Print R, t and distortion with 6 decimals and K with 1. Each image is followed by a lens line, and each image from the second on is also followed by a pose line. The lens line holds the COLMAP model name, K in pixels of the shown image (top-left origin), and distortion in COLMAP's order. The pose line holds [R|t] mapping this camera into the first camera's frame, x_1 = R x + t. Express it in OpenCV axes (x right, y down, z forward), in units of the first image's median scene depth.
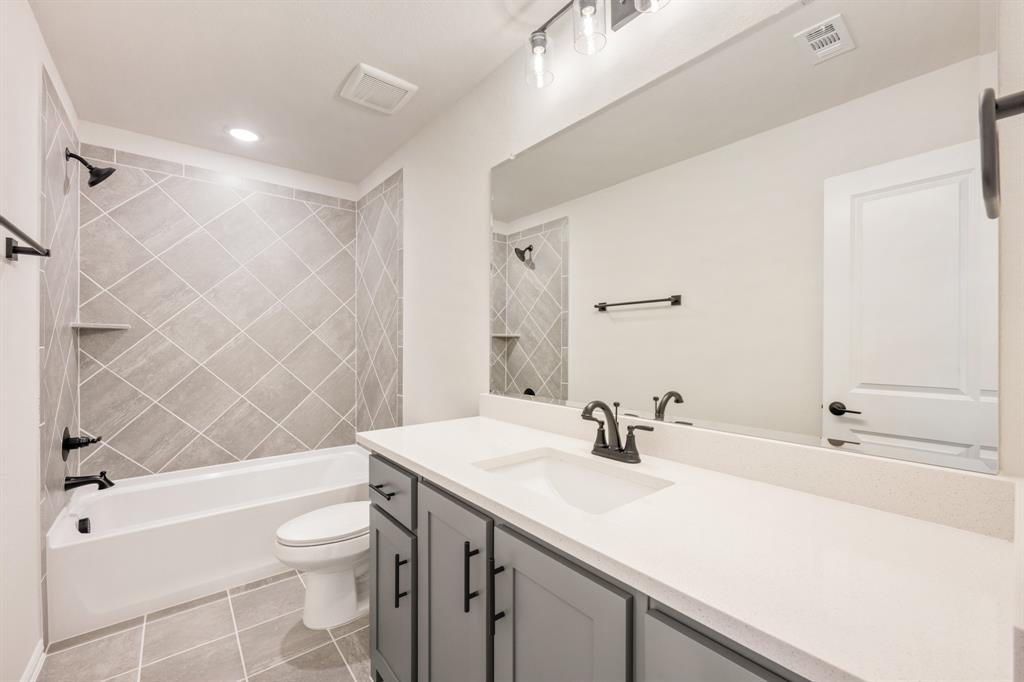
lens RADIAL K [[411.2, 0, 513.5], [0, 411.2, 345.8], [0, 0, 1]] dist [0.002174, 0.002073]
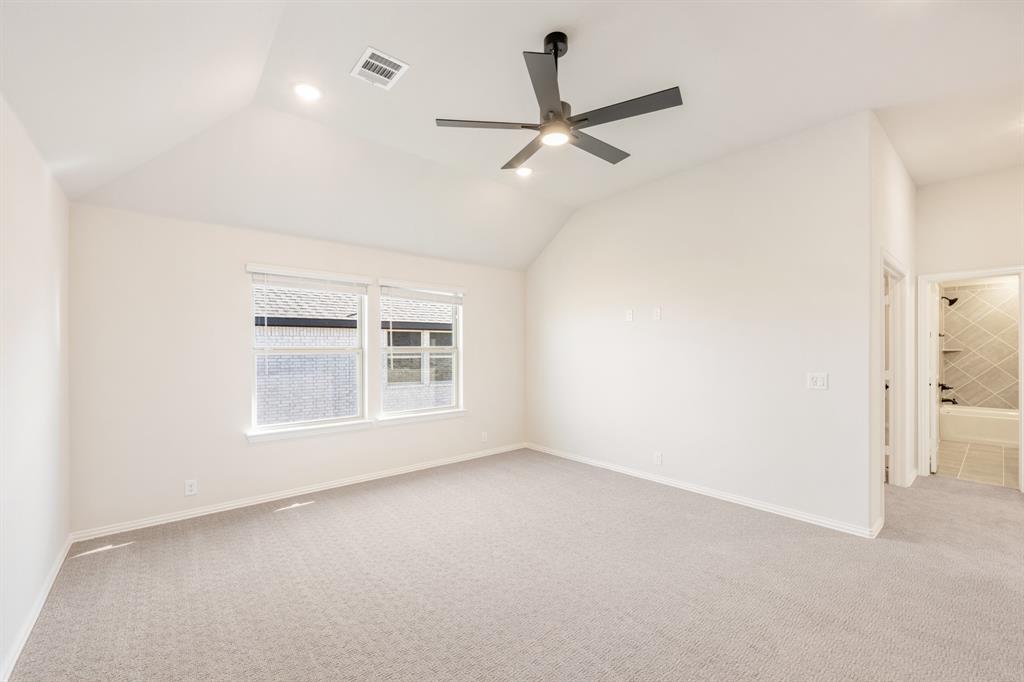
lens RADIAL K [[411.2, 0, 513.6], [0, 411.2, 347.2], [0, 0, 1]] dist [0.002174, 0.002073]
pose [[0.012750, 0.001611, -0.999917, 1.765974], [0.003679, 0.999992, 0.001659, -0.082522], [0.999912, -0.003700, 0.012744, -2.004559]]
